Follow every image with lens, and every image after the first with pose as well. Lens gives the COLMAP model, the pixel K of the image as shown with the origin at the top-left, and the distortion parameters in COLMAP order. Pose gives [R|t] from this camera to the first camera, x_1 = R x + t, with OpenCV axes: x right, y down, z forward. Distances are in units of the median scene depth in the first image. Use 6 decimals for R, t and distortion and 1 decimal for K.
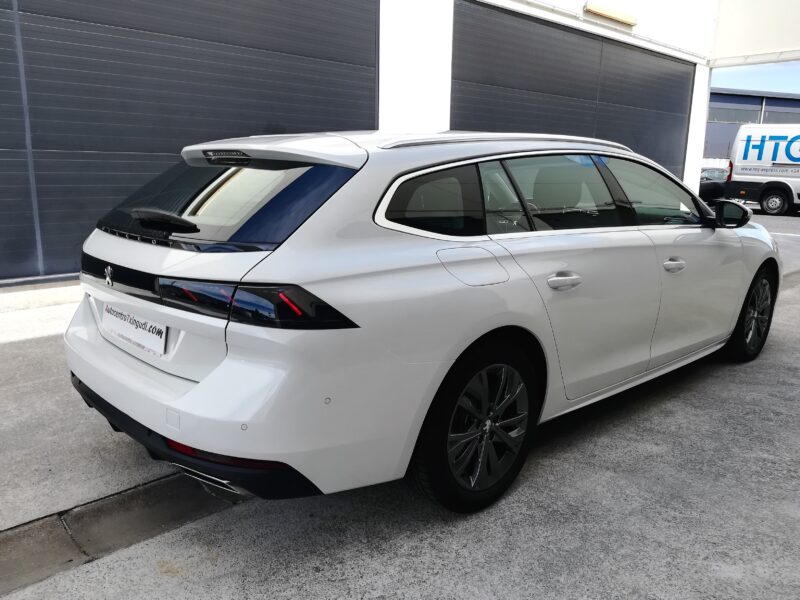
lens RADIAL K [[649.3, 0, 400.0], [0, 649.3, 300.0], [0, 0, 1]] dist [0.073316, -0.092609]
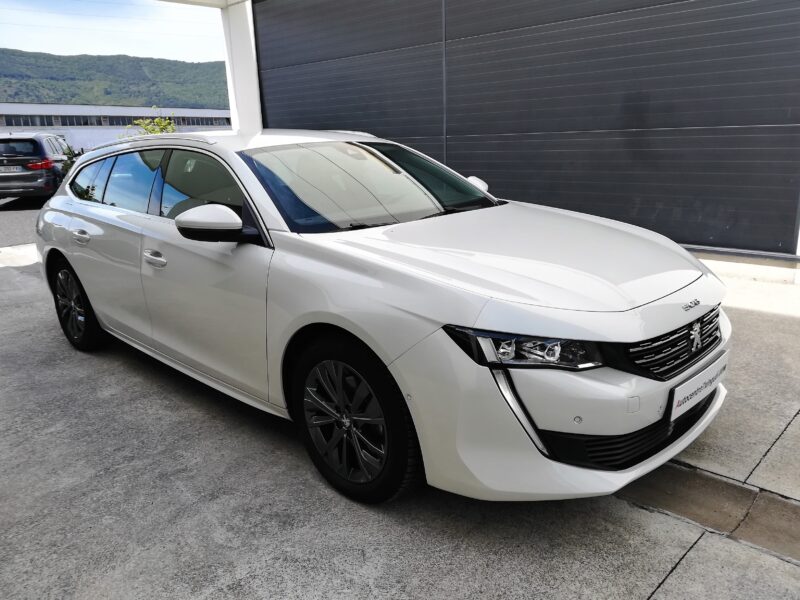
lens RADIAL K [[656.3, 0, 400.0], [0, 656.3, 300.0], [0, 0, 1]] dist [0.061640, -0.116320]
pose [[0.011088, 0.227908, -0.973619, 1.344264], [-0.177468, 0.958670, 0.222388, -0.265147], [0.984064, 0.170321, 0.051077, 1.259585]]
